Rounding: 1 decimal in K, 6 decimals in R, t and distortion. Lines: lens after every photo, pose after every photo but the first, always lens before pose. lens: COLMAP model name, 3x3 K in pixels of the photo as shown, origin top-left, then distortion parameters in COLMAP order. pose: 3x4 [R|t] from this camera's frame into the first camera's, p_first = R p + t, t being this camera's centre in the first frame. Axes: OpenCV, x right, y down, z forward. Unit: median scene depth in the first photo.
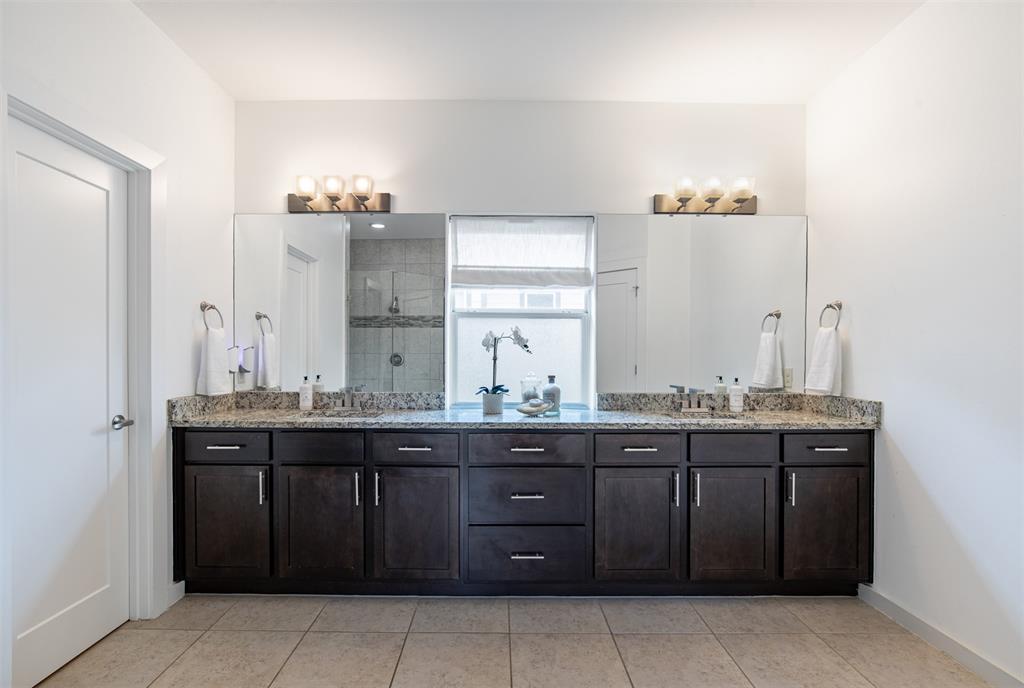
lens RADIAL K [[480.8, 0, 510.3], [0, 480.8, 360.7], [0, 0, 1]] dist [-0.041484, -0.000102]
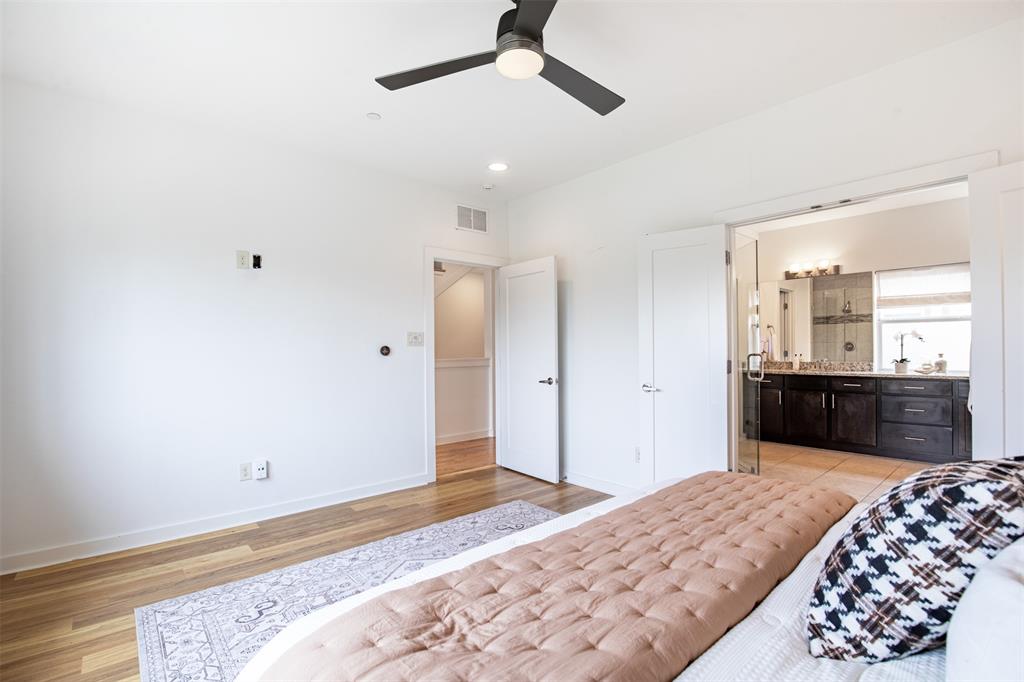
lens RADIAL K [[468.0, 0, 510.3], [0, 468.0, 345.2], [0, 0, 1]] dist [-0.037865, 0.007839]
pose [[0.634465, -0.011165, -0.772871, 0.372418], [0.004287, 0.999931, -0.010926, 0.009762], [0.772940, 0.003619, 0.634469, -1.337041]]
